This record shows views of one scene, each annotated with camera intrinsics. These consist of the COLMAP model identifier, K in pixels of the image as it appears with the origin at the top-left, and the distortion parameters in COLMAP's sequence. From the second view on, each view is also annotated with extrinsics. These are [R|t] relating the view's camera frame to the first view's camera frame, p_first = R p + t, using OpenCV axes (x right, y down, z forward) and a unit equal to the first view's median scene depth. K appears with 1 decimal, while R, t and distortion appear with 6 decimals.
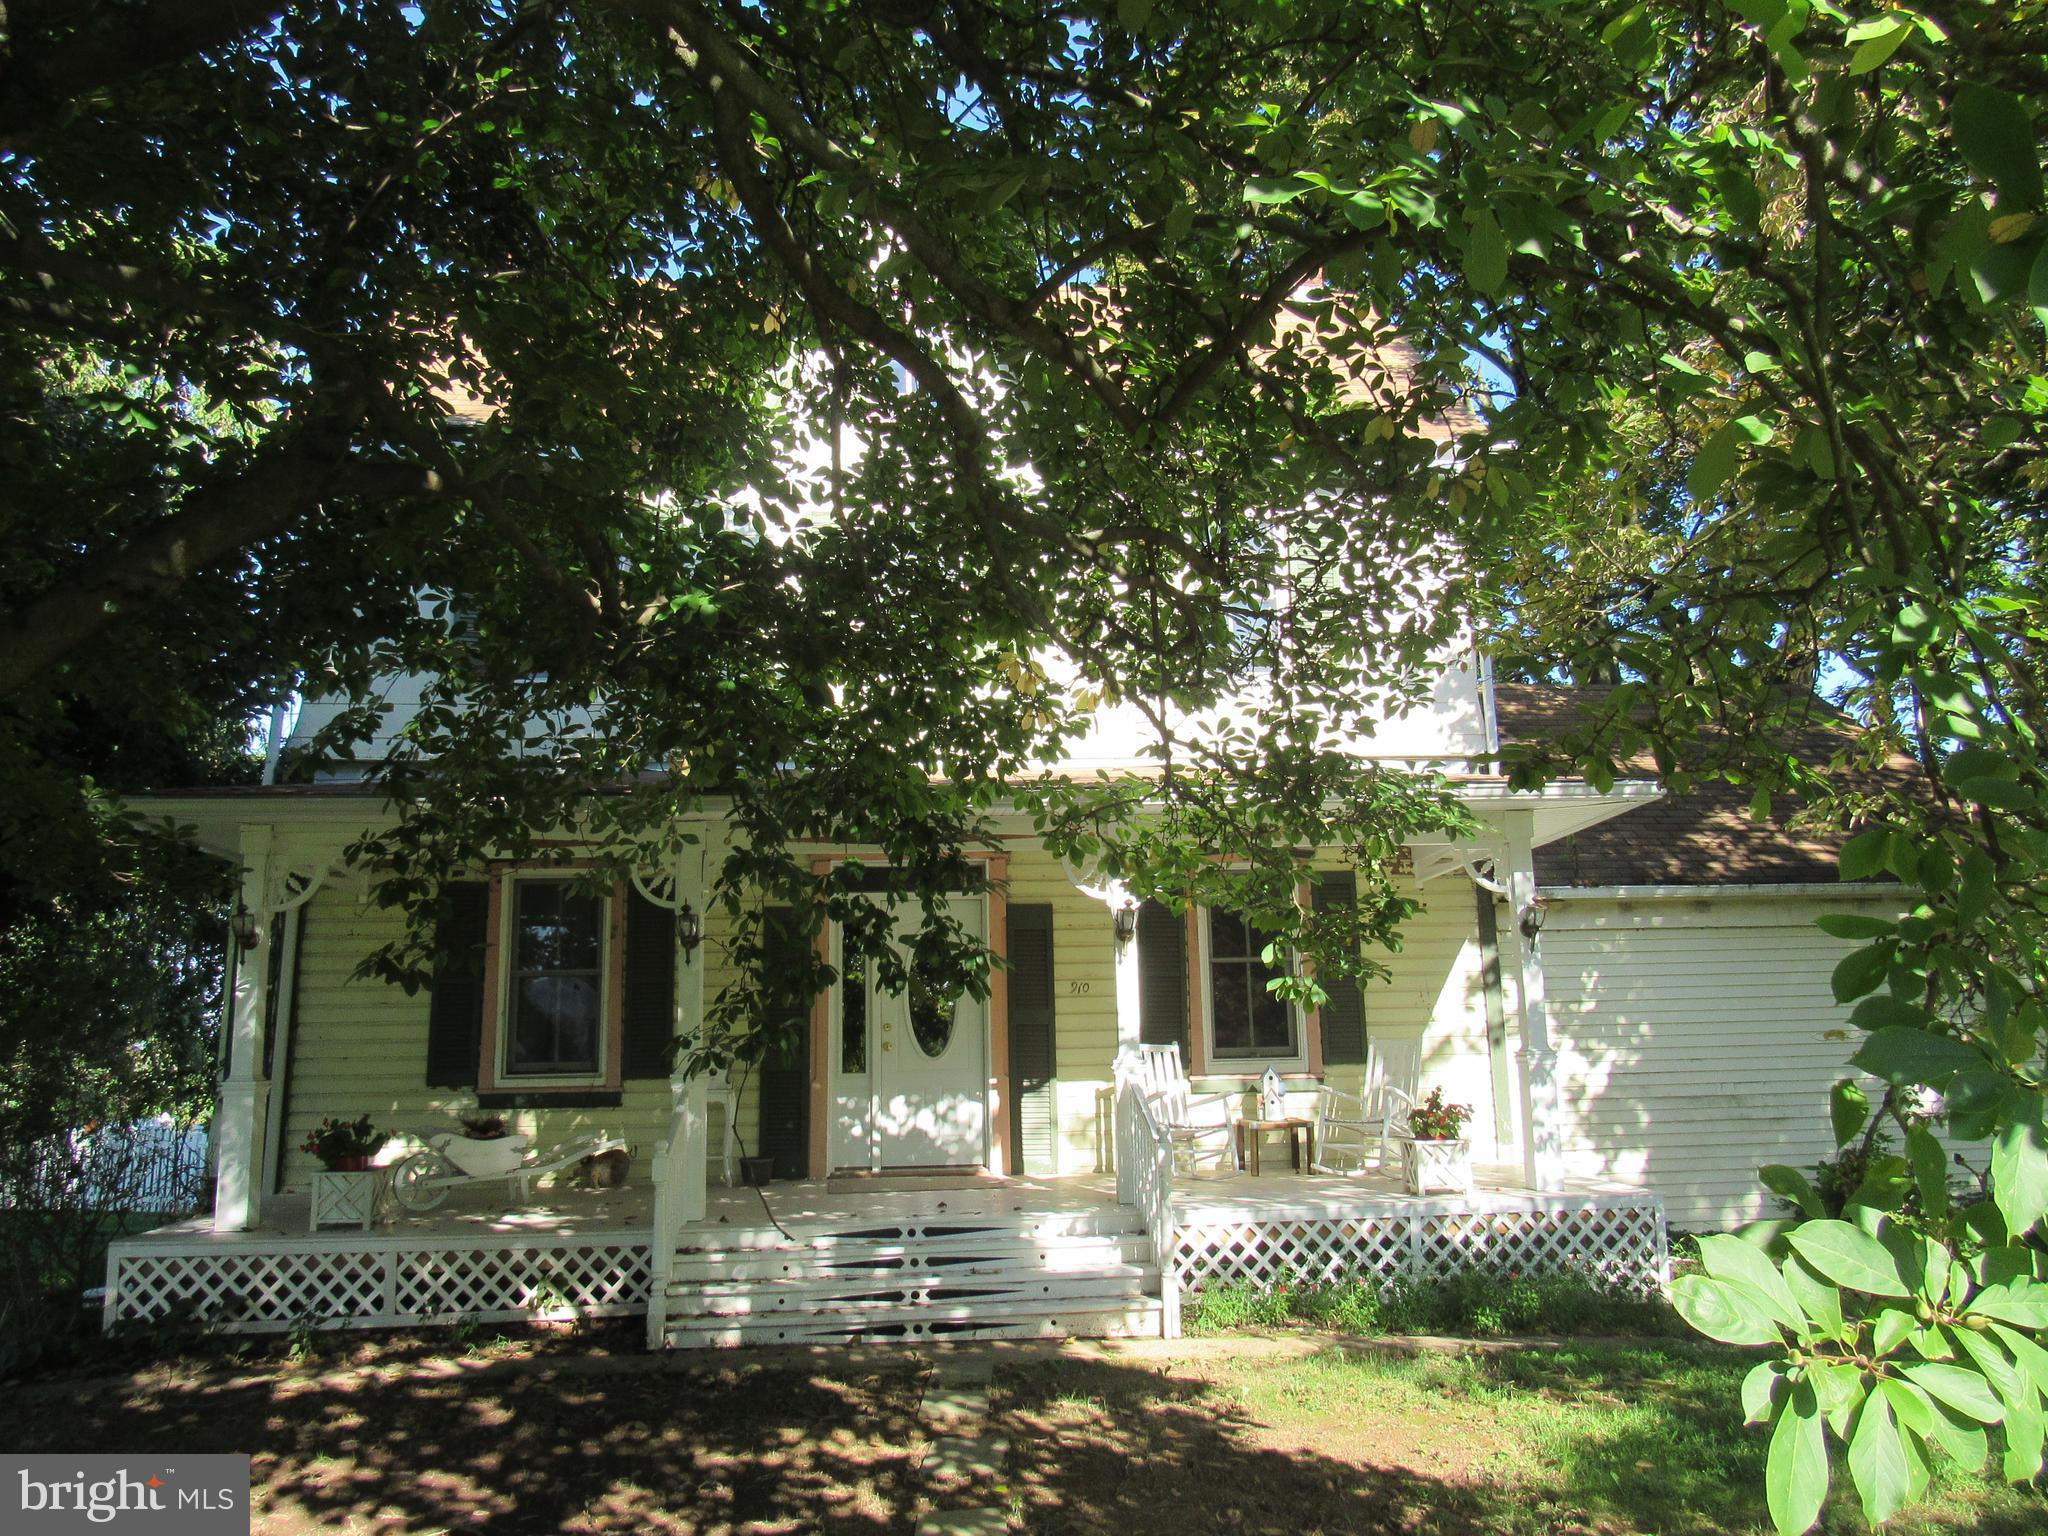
lens RADIAL K [[1470.4, 0, 1024.0], [0, 1470.4, 768.0], [0, 0, 1]] dist [-0.025342, -0.001711]
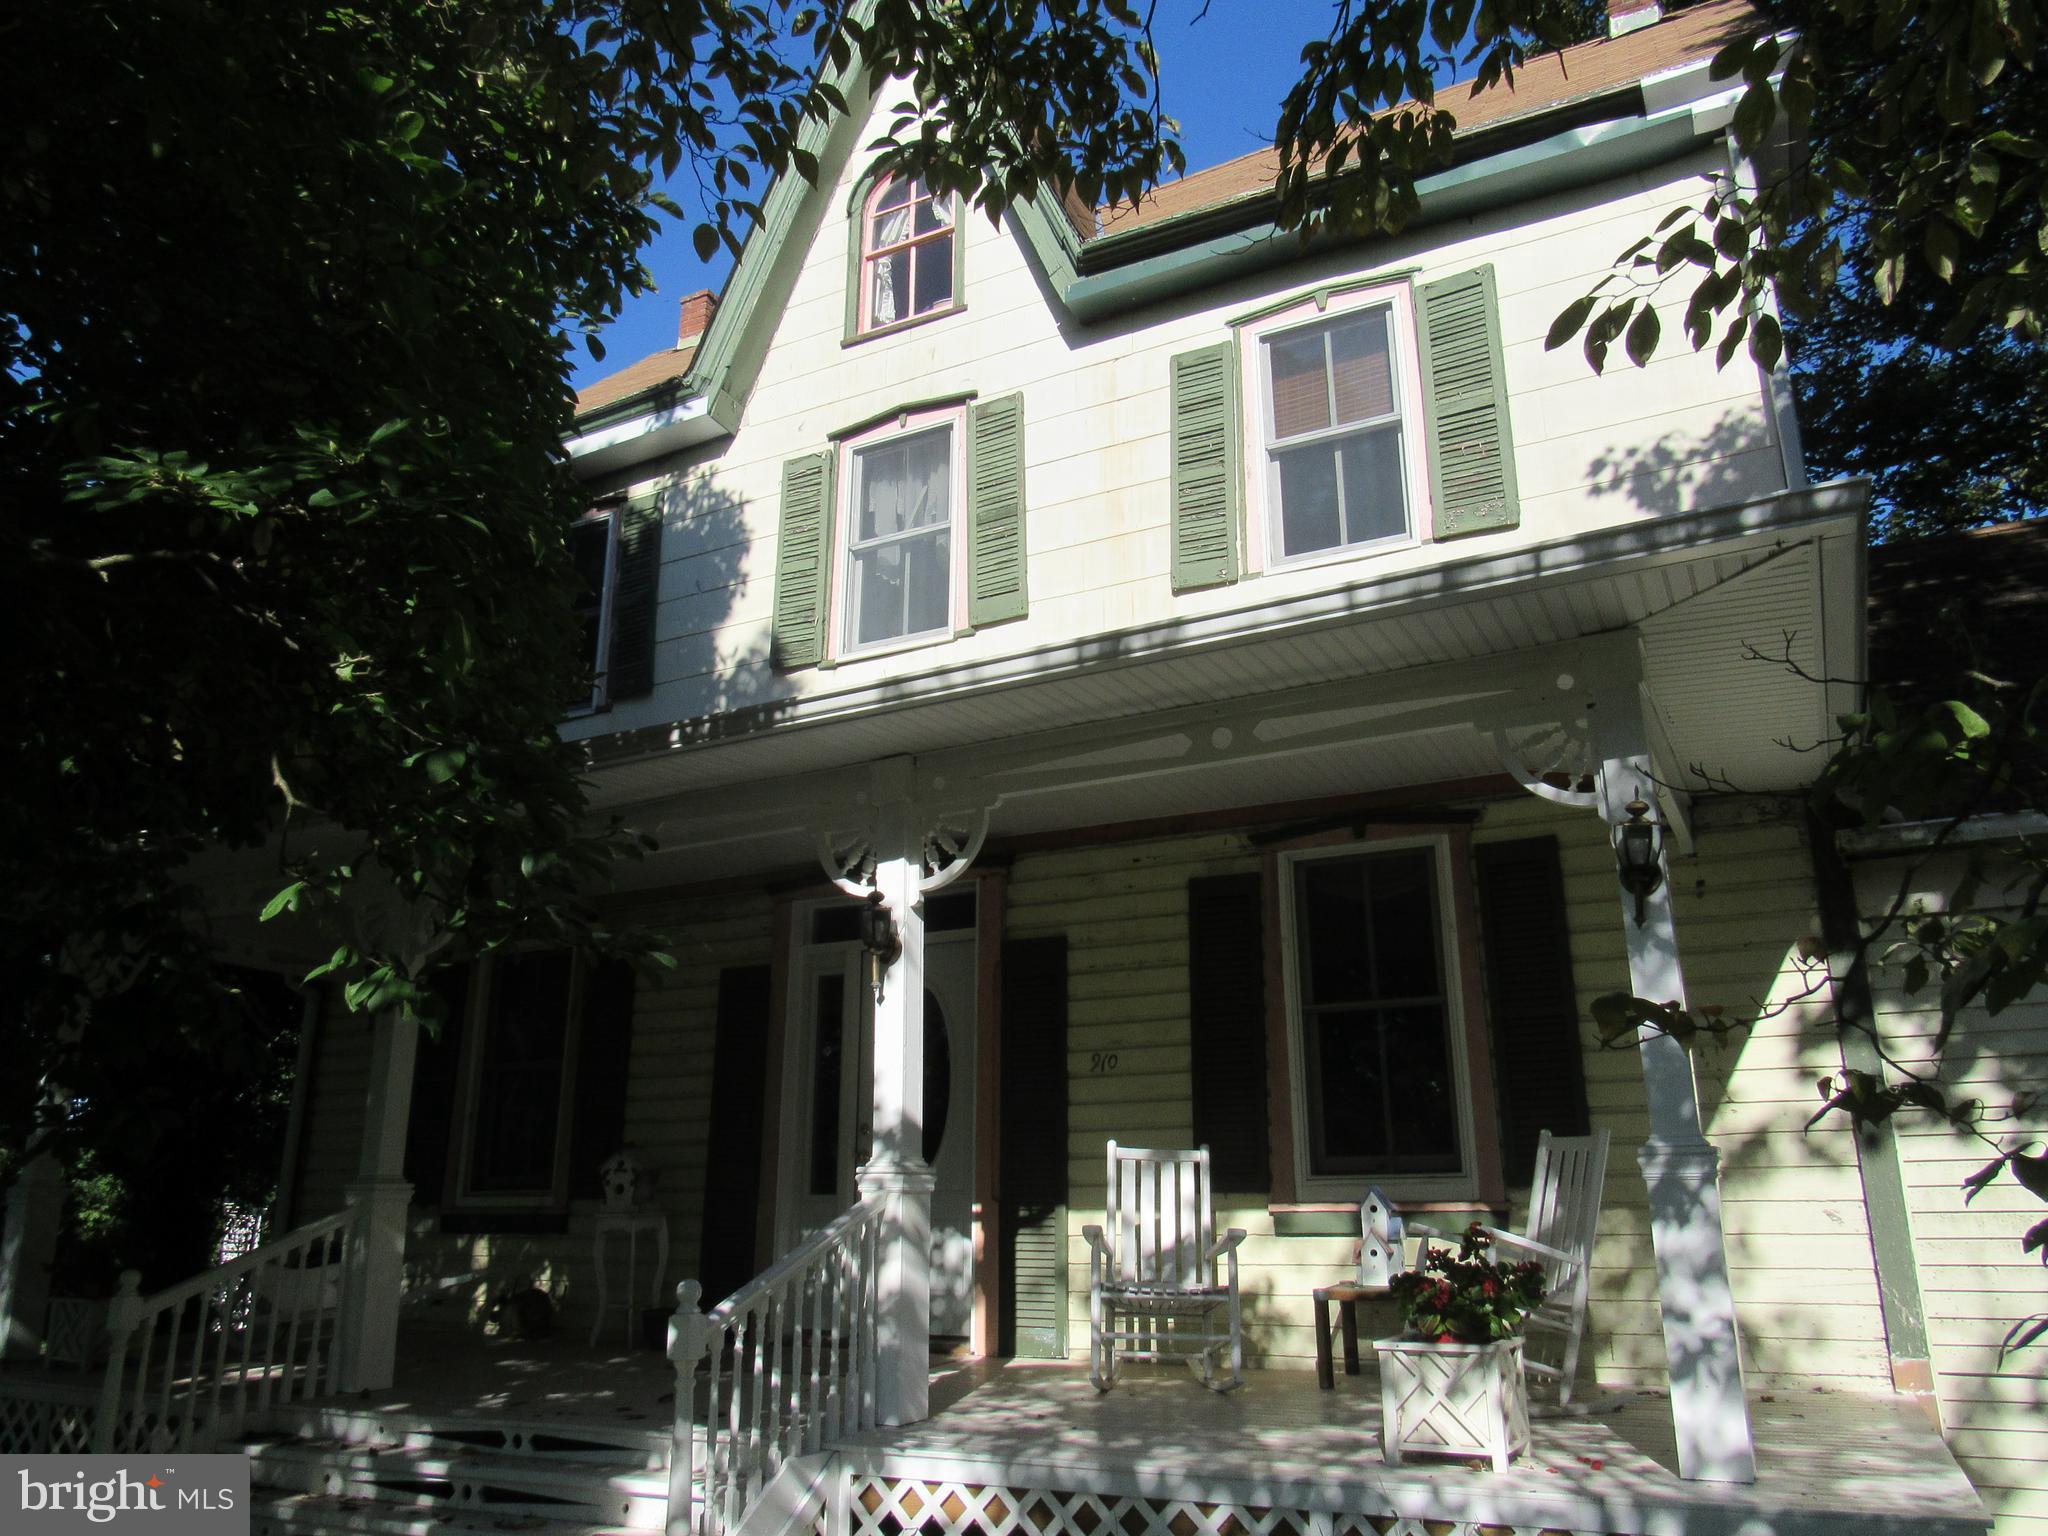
lens RADIAL K [[1470.4, 0, 1024.0], [0, 1470.4, 768.0], [0, 0, 1]] dist [-0.025342, -0.001711]
pose [[0.843578, -0.142640, -0.517716, 0.462540], [0.093969, 0.988412, -0.119211, 0.124076], [0.528721, 0.051915, 0.847206, 0.559364]]
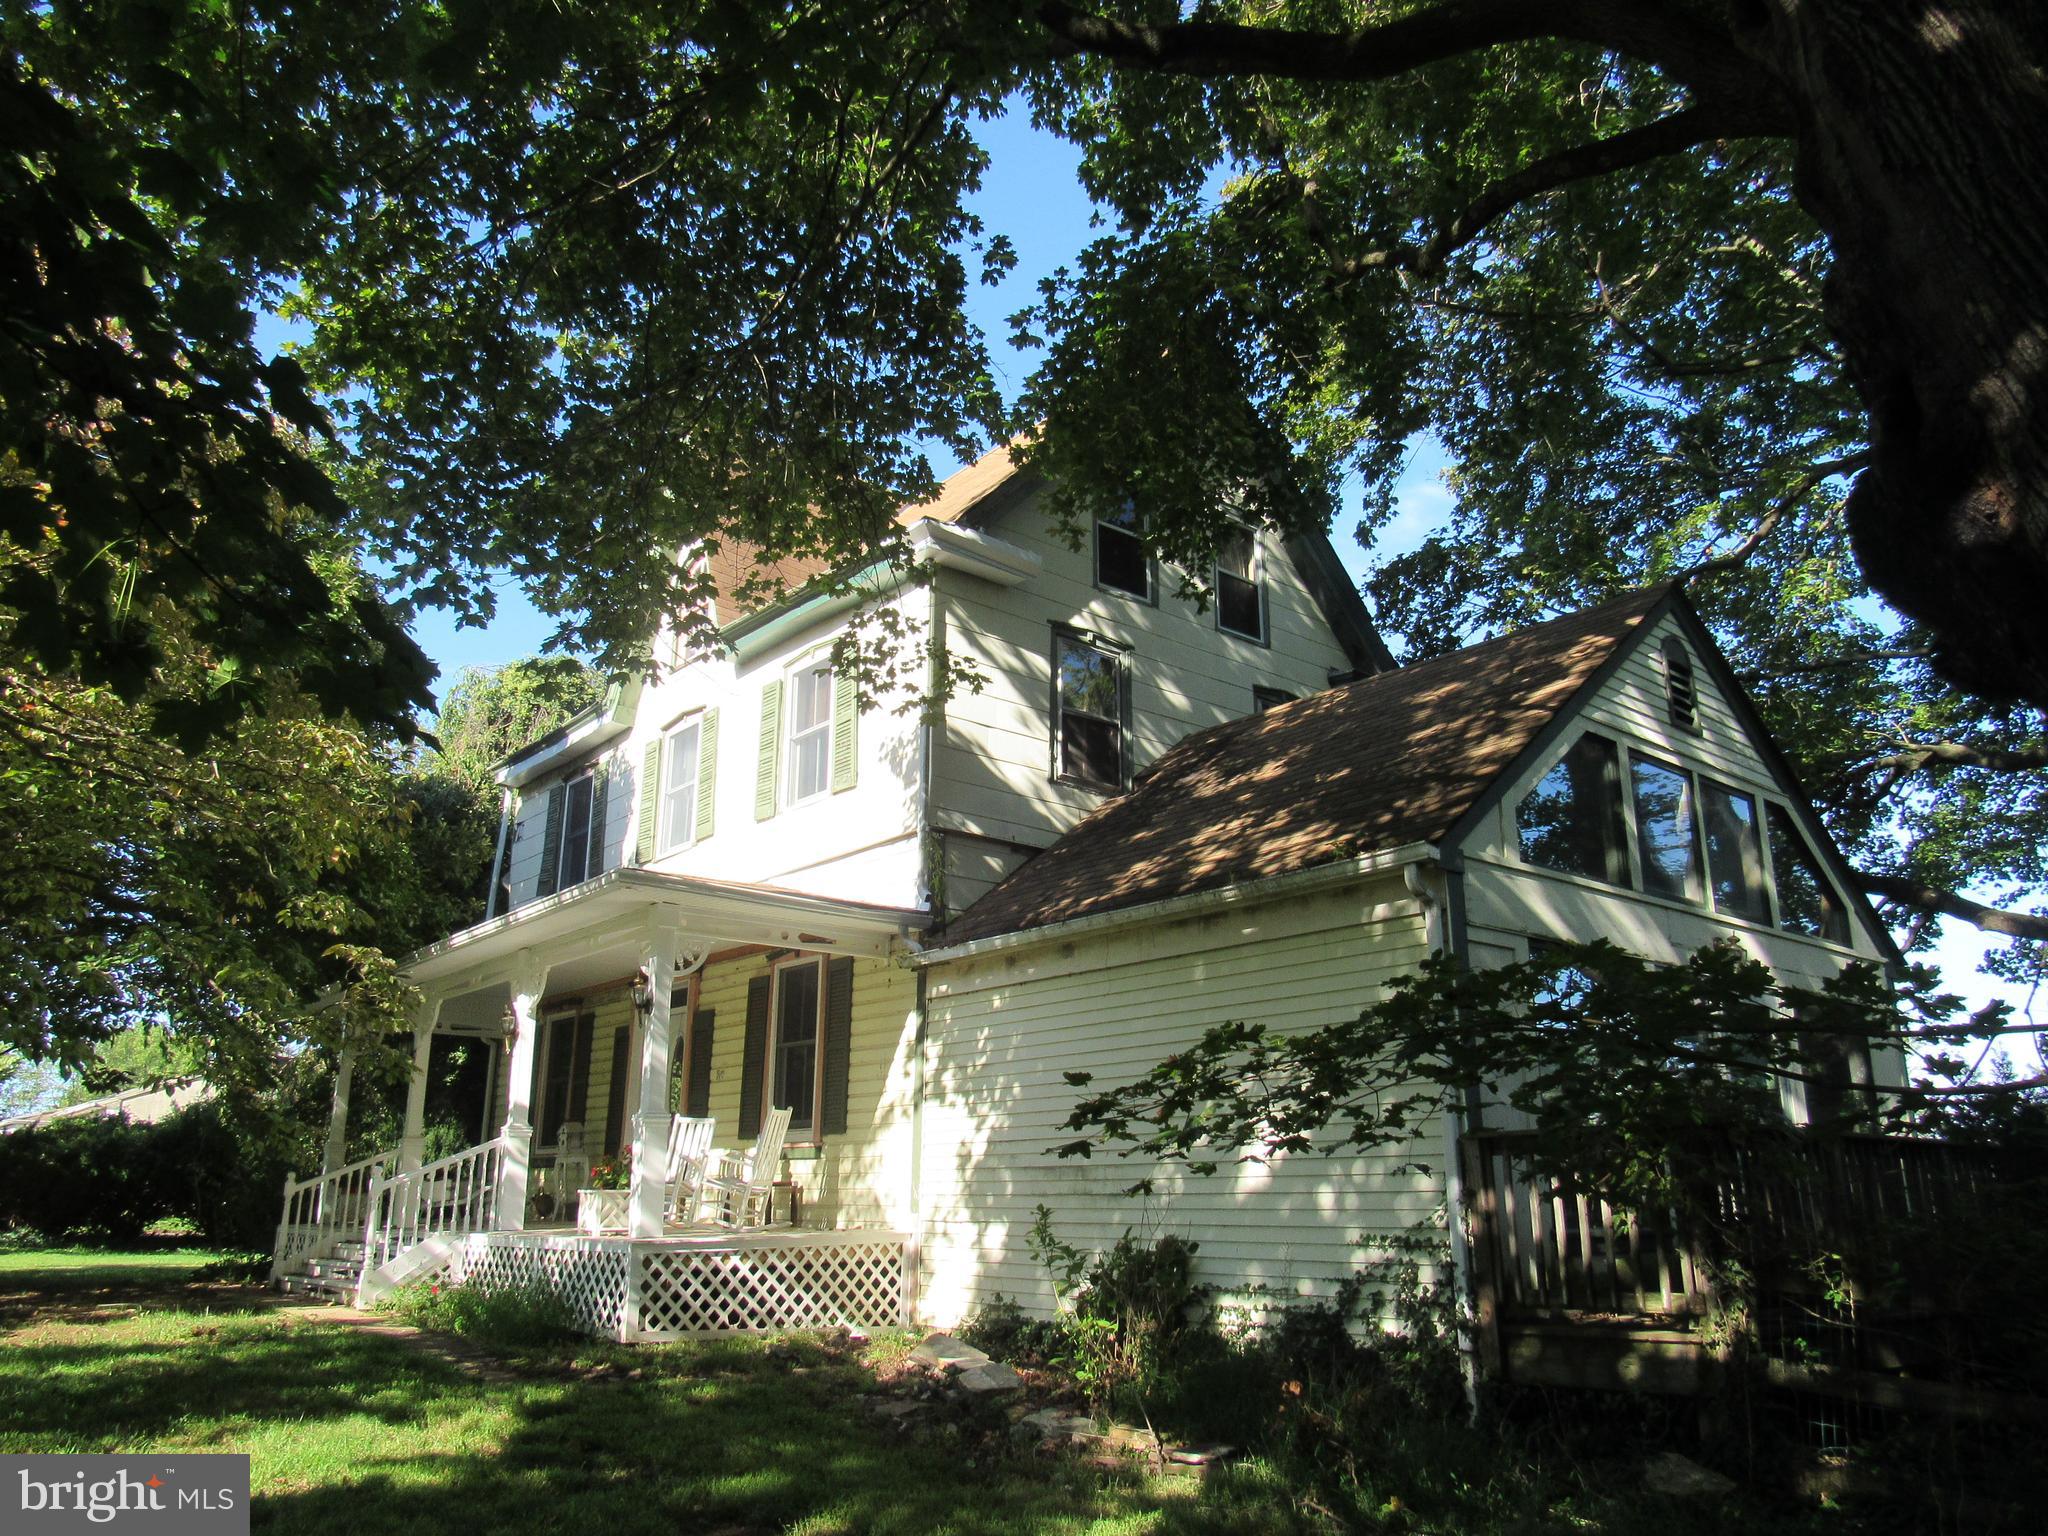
lens RADIAL K [[1470.4, 0, 1024.0], [0, 1470.4, 768.0], [0, 0, 1]] dist [-0.025342, -0.001711]
pose [[0.579758, -0.213706, -0.786264, 1.594589], [0.153364, 0.976364, -0.152292, 0.161618], [0.800225, -0.032292, 0.598829, 0.599893]]
